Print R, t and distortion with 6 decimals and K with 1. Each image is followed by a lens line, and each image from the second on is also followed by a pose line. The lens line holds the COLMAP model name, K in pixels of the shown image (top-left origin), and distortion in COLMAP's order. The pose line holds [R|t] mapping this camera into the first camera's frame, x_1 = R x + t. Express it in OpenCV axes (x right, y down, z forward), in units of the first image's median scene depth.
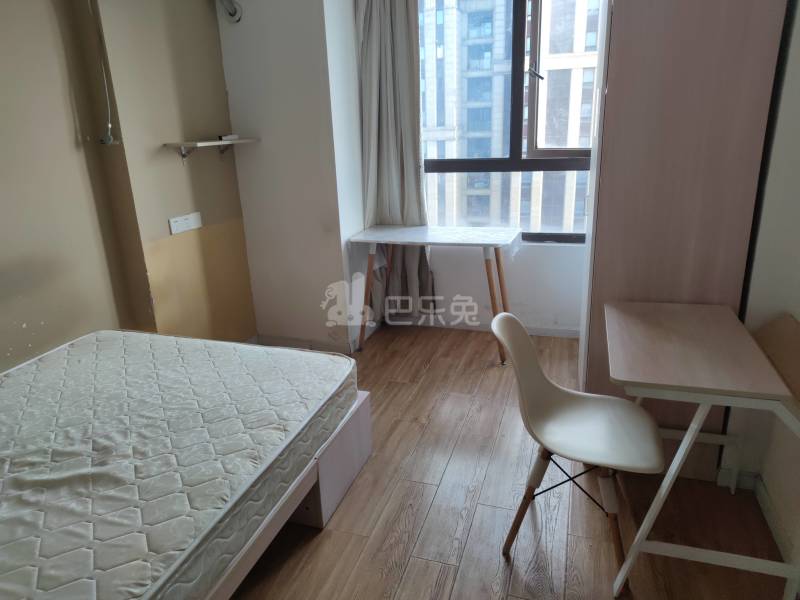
lens RADIAL K [[565.7, 0, 399.0], [0, 565.7, 292.2], [0, 0, 1]] dist [0.050440, -0.037014]
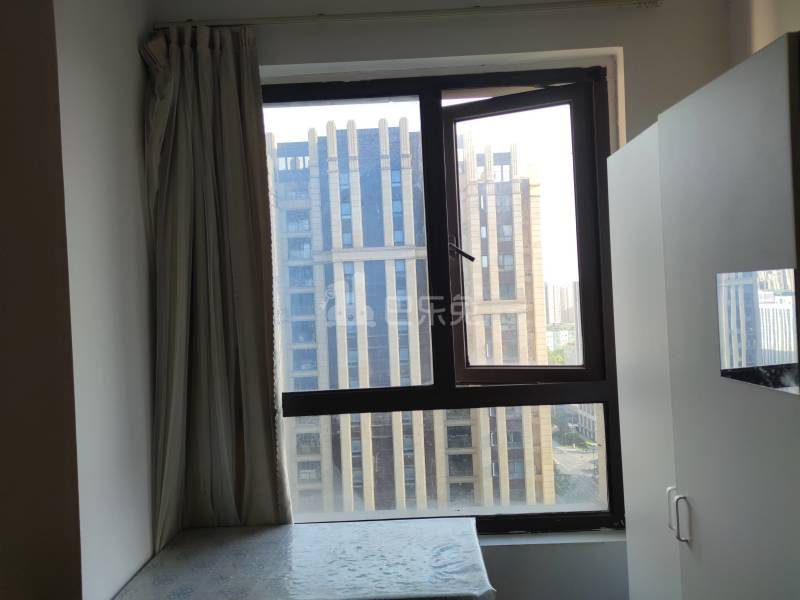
lens RADIAL K [[565.7, 0, 401.0], [0, 565.7, 303.2], [0, 0, 1]] dist [0.050440, -0.037014]
pose [[0.952844, -0.011548, 0.303241, -0.007638], [0.099381, 0.956044, -0.275867, -0.133791], [-0.286726, 0.292995, 0.912109, 0.387361]]
